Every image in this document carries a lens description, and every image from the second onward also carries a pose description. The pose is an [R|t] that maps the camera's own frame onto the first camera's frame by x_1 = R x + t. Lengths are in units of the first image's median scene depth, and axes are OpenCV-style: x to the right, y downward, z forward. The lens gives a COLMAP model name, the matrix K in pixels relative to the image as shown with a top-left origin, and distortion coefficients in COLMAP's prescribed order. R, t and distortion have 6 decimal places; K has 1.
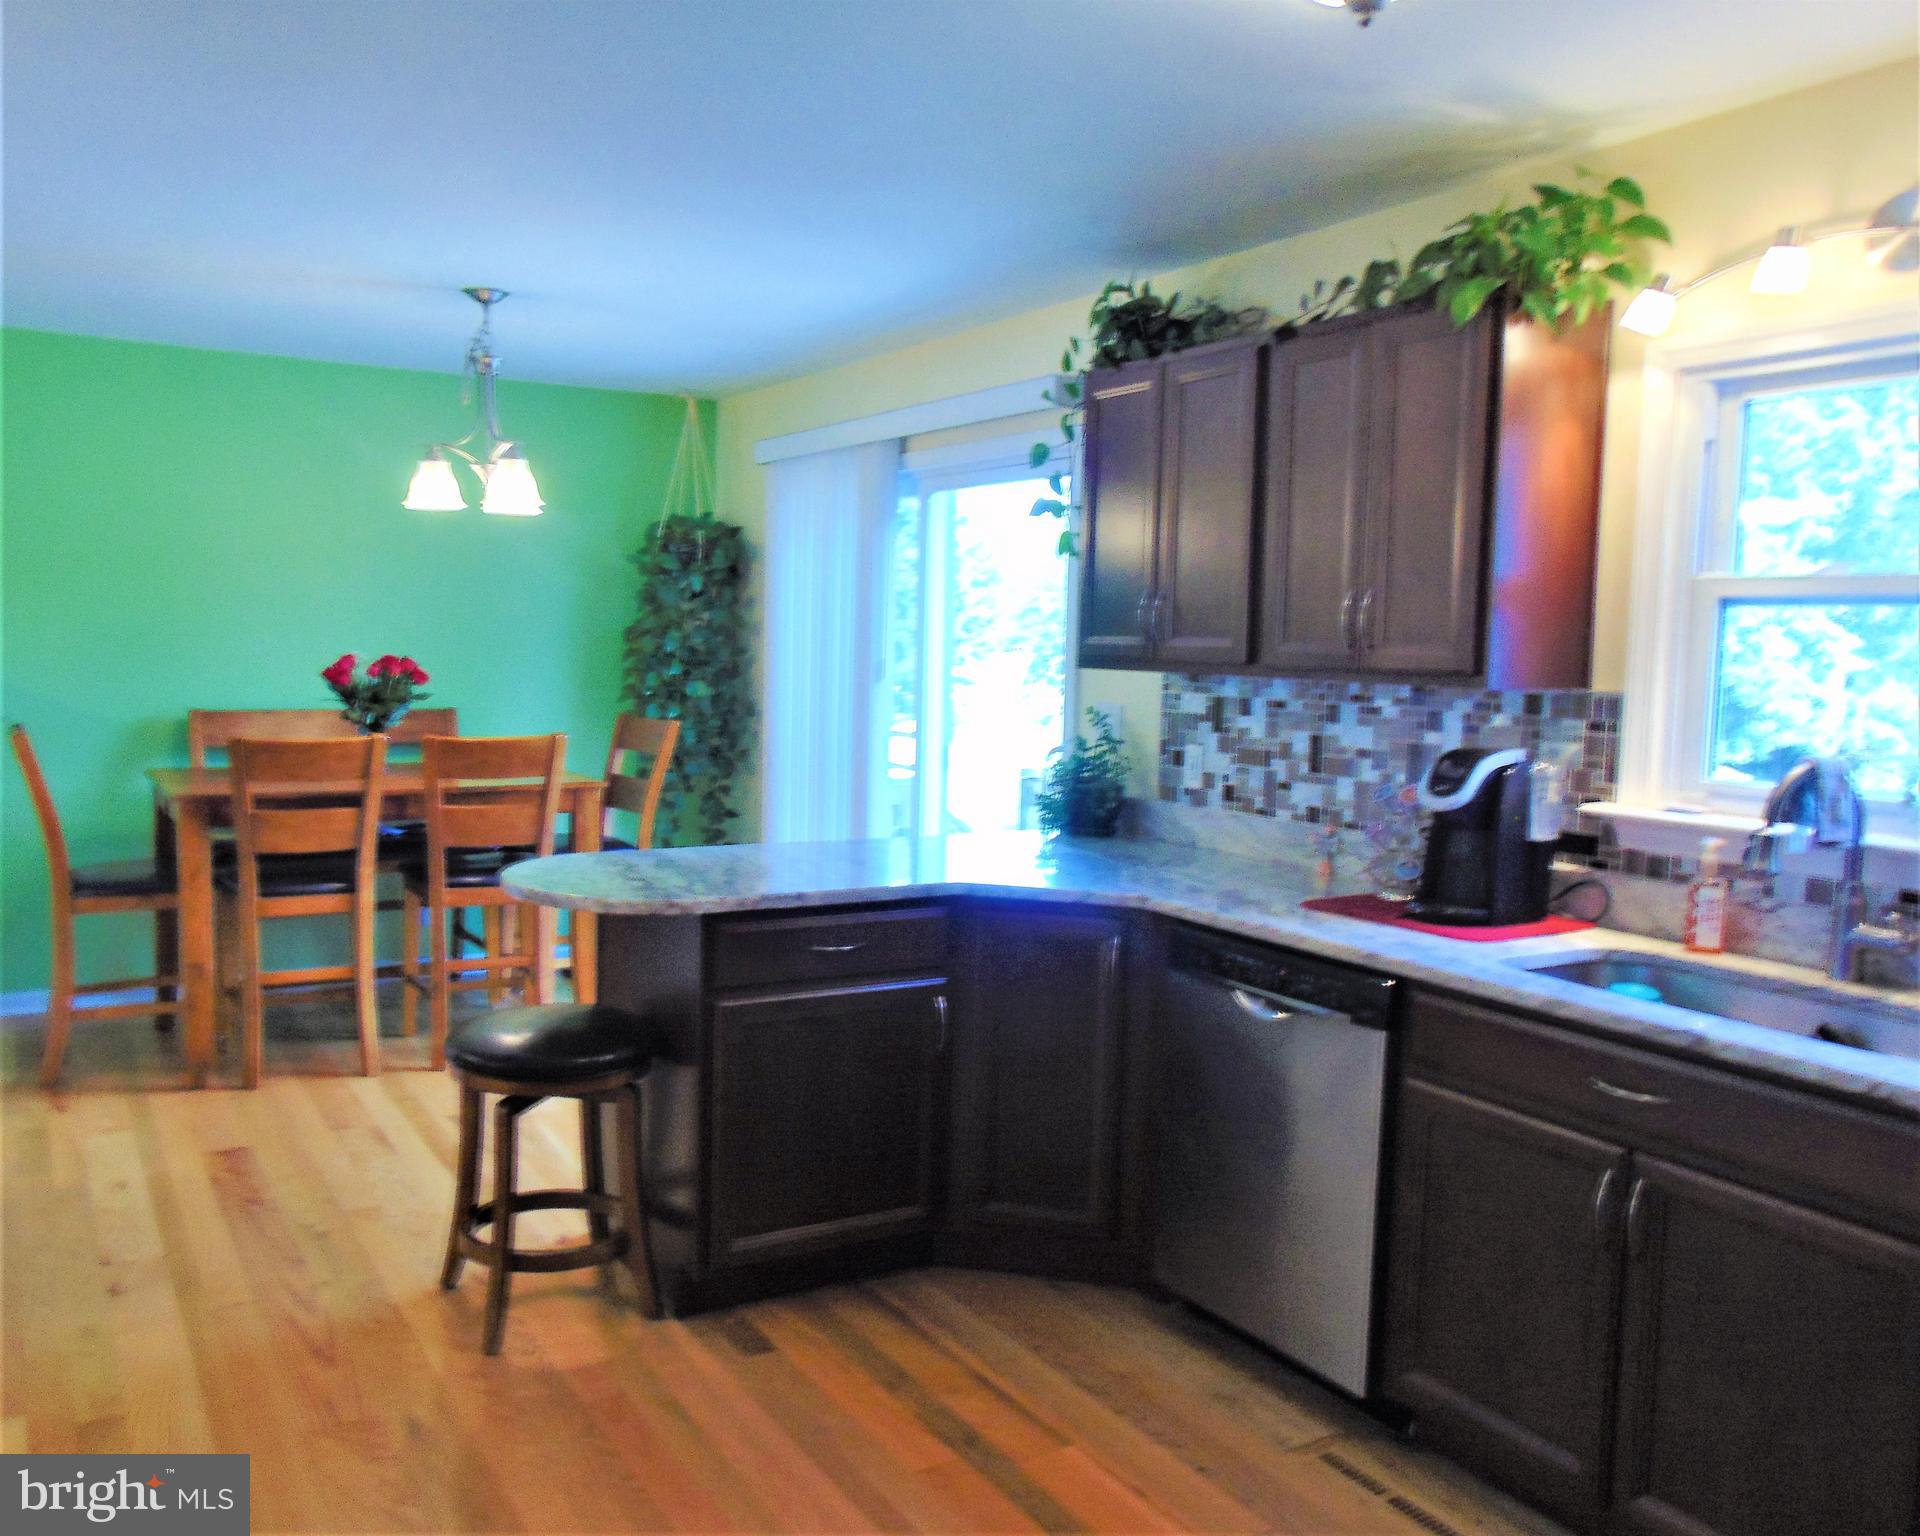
lens RADIAL K [[1602.8, 0, 911.8], [0, 1602.8, 764.3], [0, 0, 1]] dist [-0.002353, -0.003692]
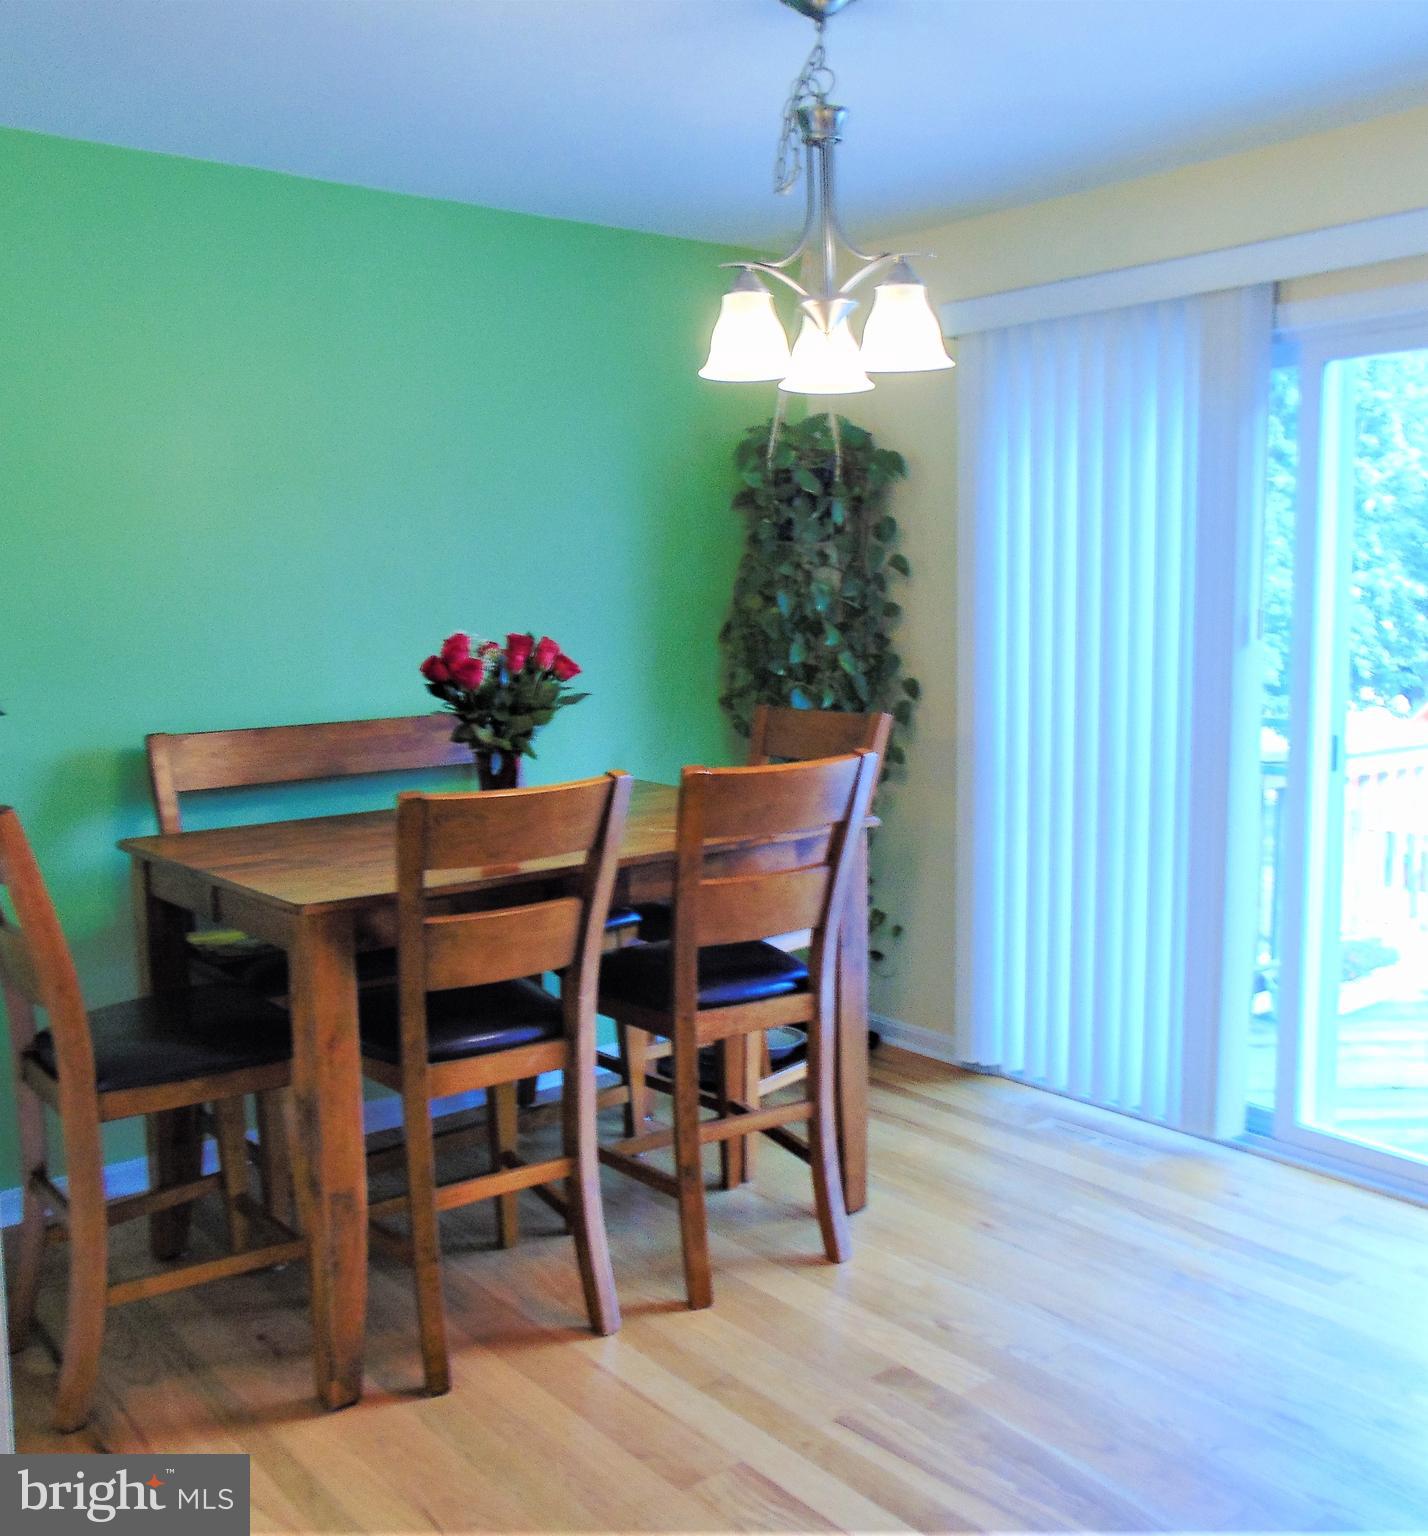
lens RADIAL K [[1550.0, 0, 714.0], [0, 1550.0, 768.0], [0, 0, 1]] dist [-0.051649, 0.004632]
pose [[0.987729, -0.053330, 0.146789, -0.376889], [0.048130, 0.998089, 0.038754, -0.039717], [-0.148576, -0.031213, 0.988408, 0.430270]]
